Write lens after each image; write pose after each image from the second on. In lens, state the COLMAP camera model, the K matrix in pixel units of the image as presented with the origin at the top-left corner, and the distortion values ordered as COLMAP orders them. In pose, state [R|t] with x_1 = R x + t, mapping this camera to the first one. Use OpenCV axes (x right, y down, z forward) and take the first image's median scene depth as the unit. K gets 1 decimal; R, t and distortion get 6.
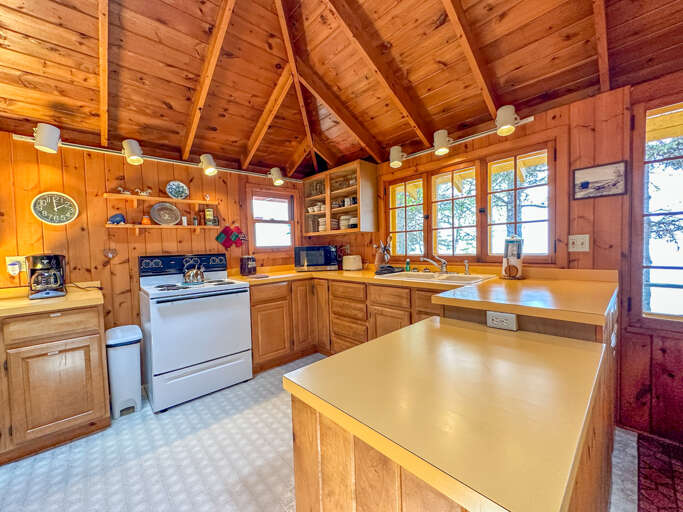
lens RADIAL K [[273.6, 0, 344.2], [0, 273.6, 256.7], [0, 0, 1]] dist [-0.001711, 0.001027]
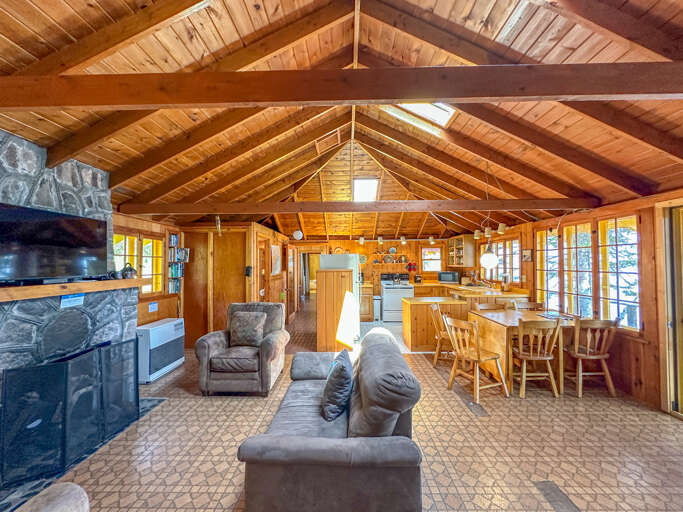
lens RADIAL K [[273.6, 0, 341.5], [0, 273.6, 255.6], [0, 0, 1]] dist [-0.001711, 0.001027]
pose [[0.715945, 0.003631, -0.698147, 0.990605], [-0.038824, 0.998646, -0.034619, -0.076253], [0.697077, 0.051890, 0.715117, -1.395390]]
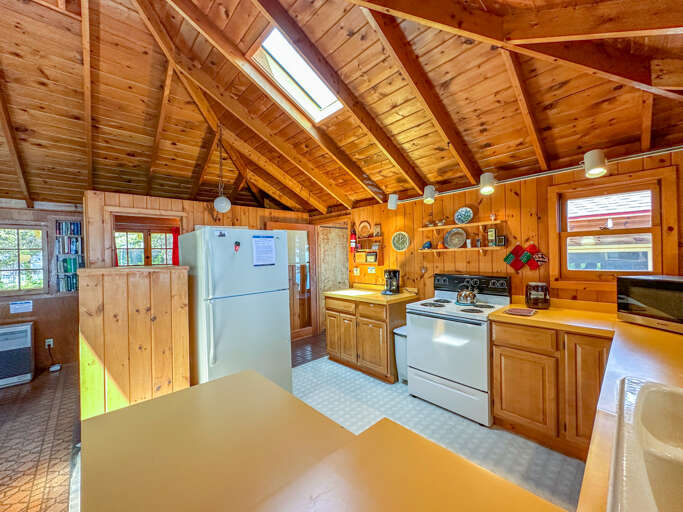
lens RADIAL K [[273.6, 0, 342.7], [0, 273.6, 255.0], [0, 0, 1]] dist [-0.001711, 0.001027]
pose [[0.003583, 0.035032, -0.999380, 0.496593], [-0.011969, 0.999316, 0.034987, -0.120480], [0.999922, 0.011837, 0.004000, 0.521044]]
